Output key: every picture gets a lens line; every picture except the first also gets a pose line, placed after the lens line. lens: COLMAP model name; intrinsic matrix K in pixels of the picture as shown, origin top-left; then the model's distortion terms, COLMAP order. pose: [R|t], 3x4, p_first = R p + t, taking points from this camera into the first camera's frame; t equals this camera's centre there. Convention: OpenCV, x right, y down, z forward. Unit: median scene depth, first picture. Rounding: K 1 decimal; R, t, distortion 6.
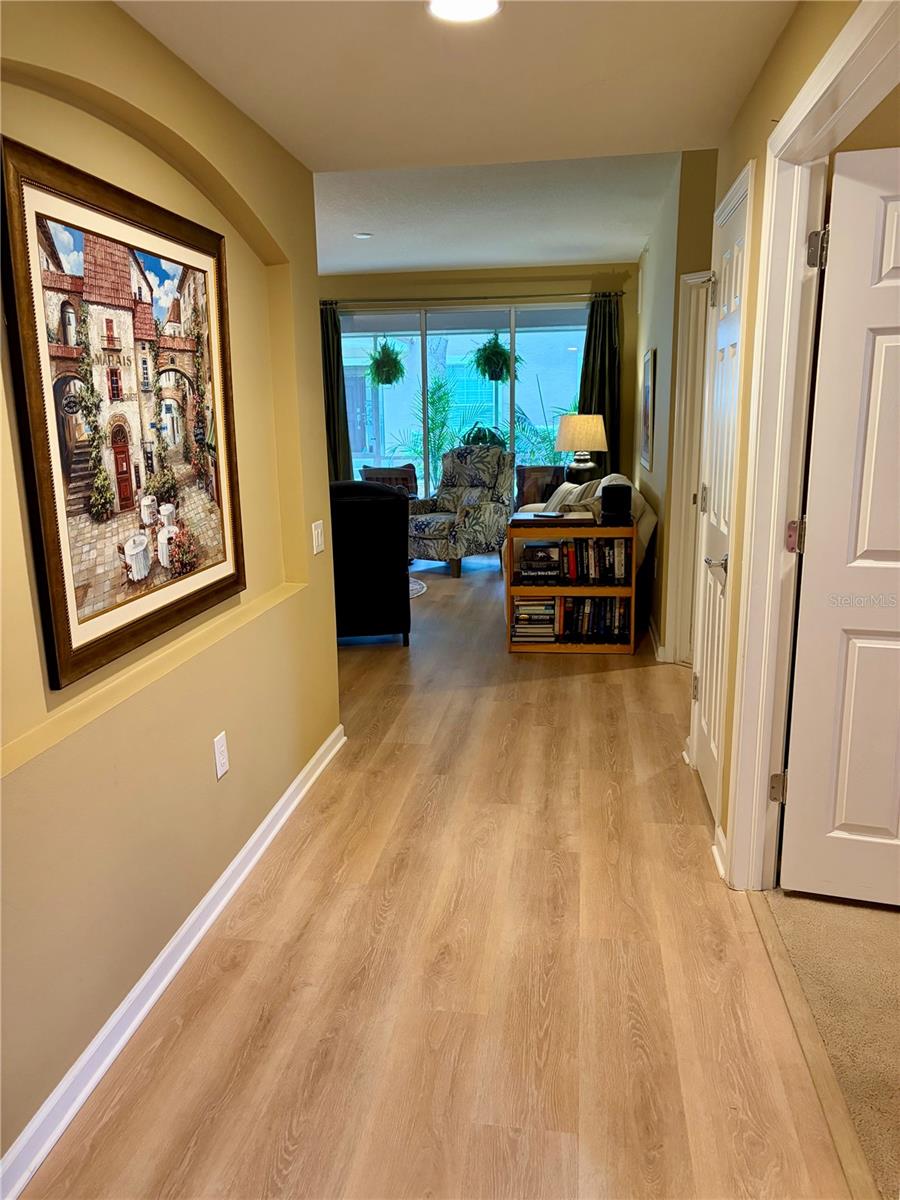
lens RADIAL K [[905.2, 0, 444.5], [0, 905.2, 606.0], [0, 0, 1]] dist [0.042535, -0.034405]
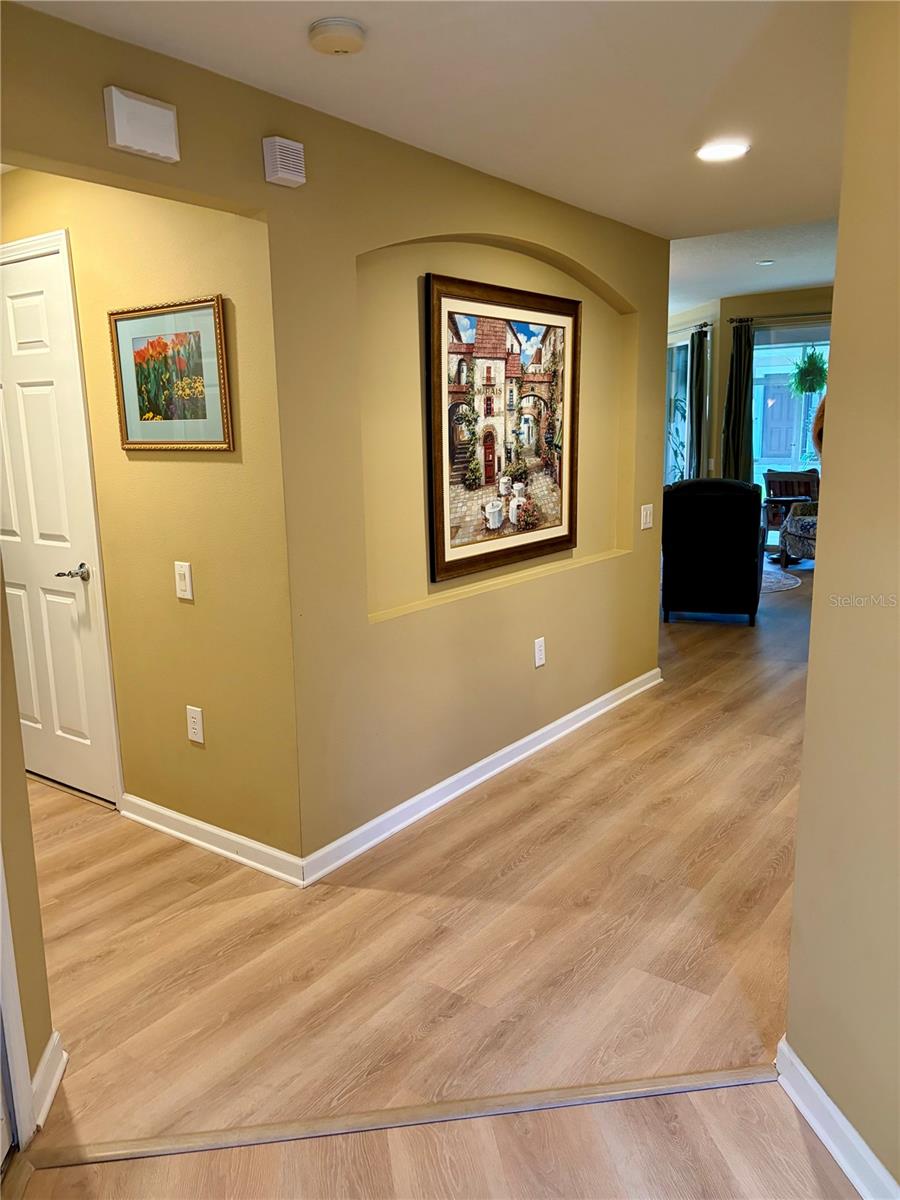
lens RADIAL K [[905.2, 0, 456.4], [0, 905.2, 610.4], [0, 0, 1]] dist [0.042535, -0.034405]
pose [[0.888271, 0.092434, -0.449923, 0.278685], [-0.093644, 0.995412, 0.019623, 0.074299], [0.449673, 0.024702, 0.892851, -0.369848]]
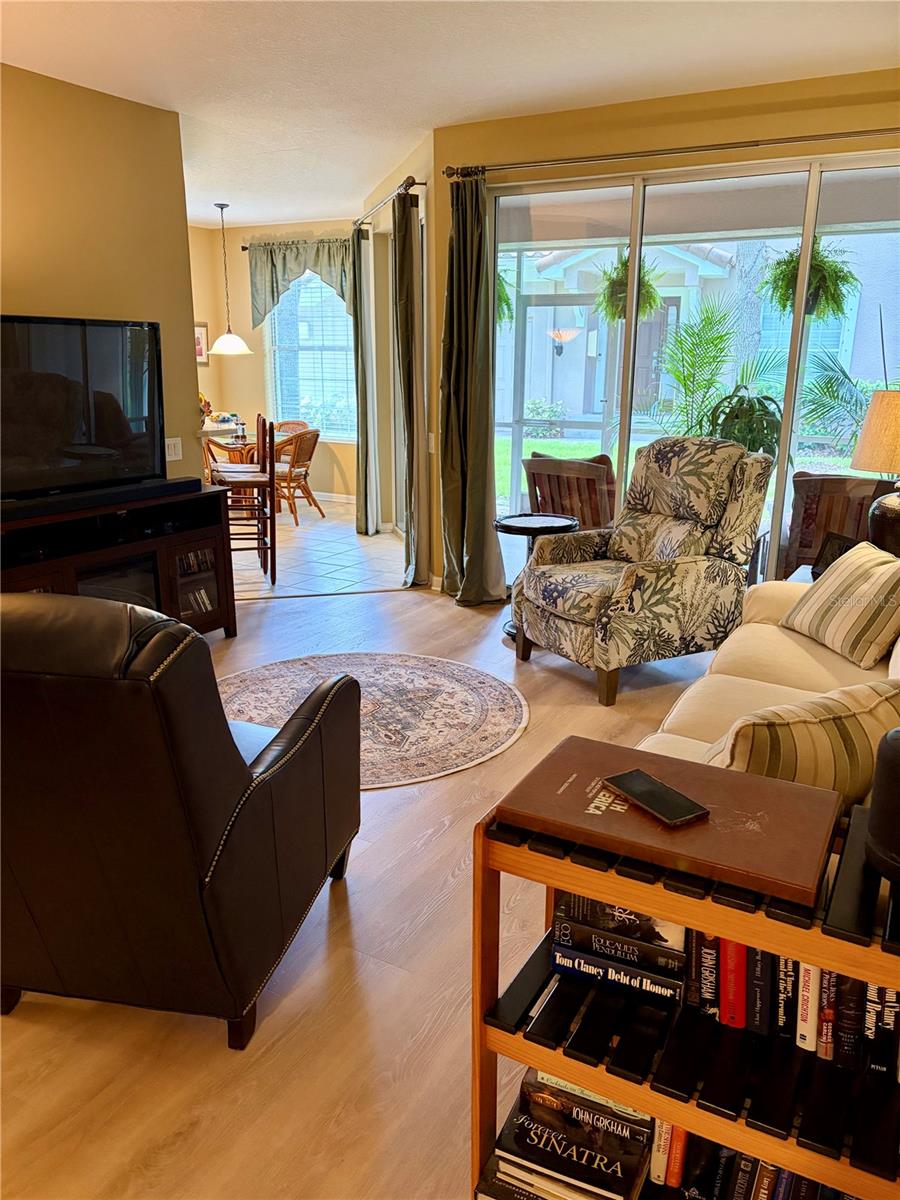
lens RADIAL K [[905.2, 0, 449.9], [0, 905.2, 597.2], [0, 0, 1]] dist [0.042535, -0.034405]
pose [[0.931968, 0.120767, -0.341834, 0.274363], [-0.101659, 0.992112, 0.073342, -0.332889], [0.347995, -0.033601, 0.936894, 1.387118]]
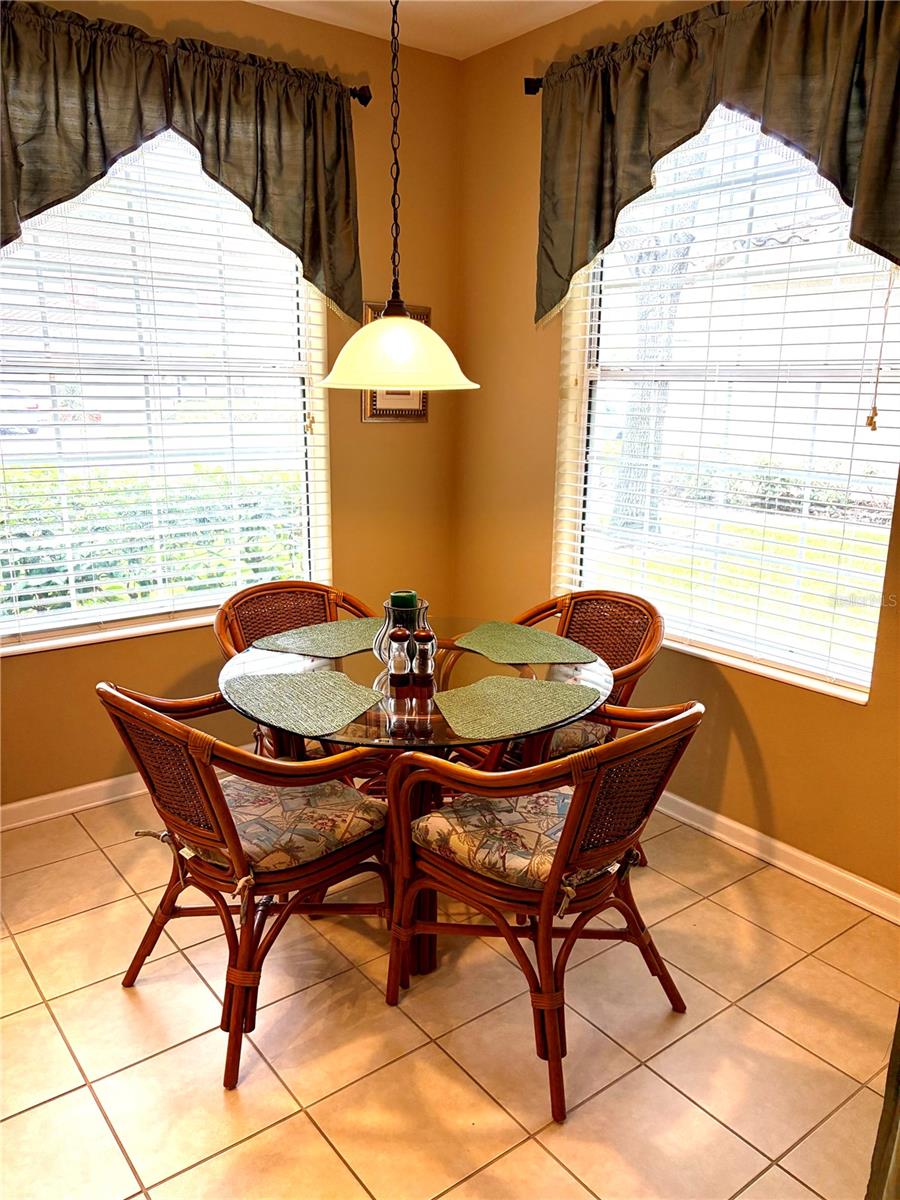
lens RADIAL K [[905.2, 0, 449.9], [0, 905.2, 601.3], [0, 0, 1]] dist [0.042535, -0.034405]
pose [[0.717501, 0.193943, -0.669013, -0.839899], [-0.176091, 0.979762, 0.095173, -0.713066], [0.673931, 0.049520, 0.737132, 3.302663]]
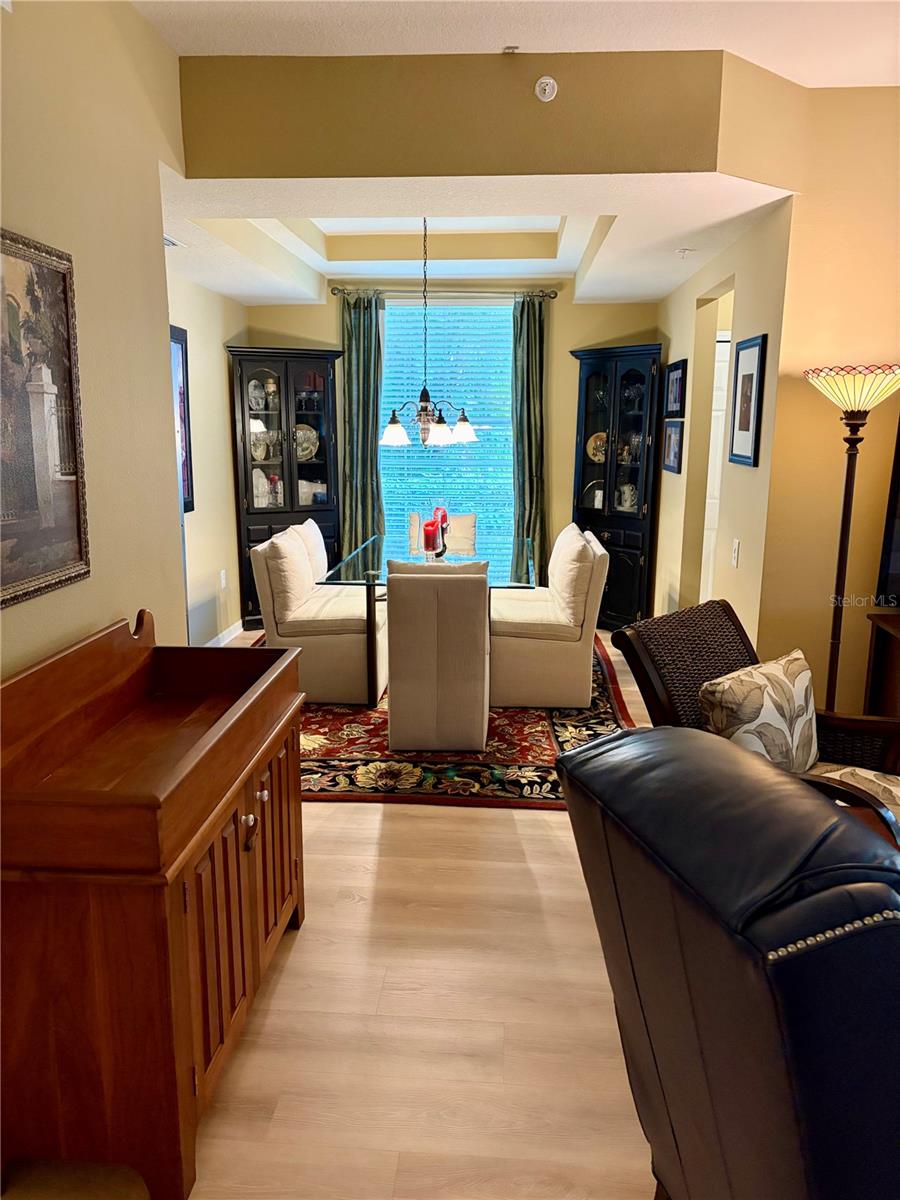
lens RADIAL K [[905.2, 0, 450.7], [0, 905.2, 606.7], [0, 0, 1]] dist [0.042535, -0.034405]
pose [[0.117740, 0.192442, -0.974219, 0.212085], [-0.217997, 0.962121, 0.163706, -0.383359], [0.968821, 0.193102, 0.155232, 1.660698]]
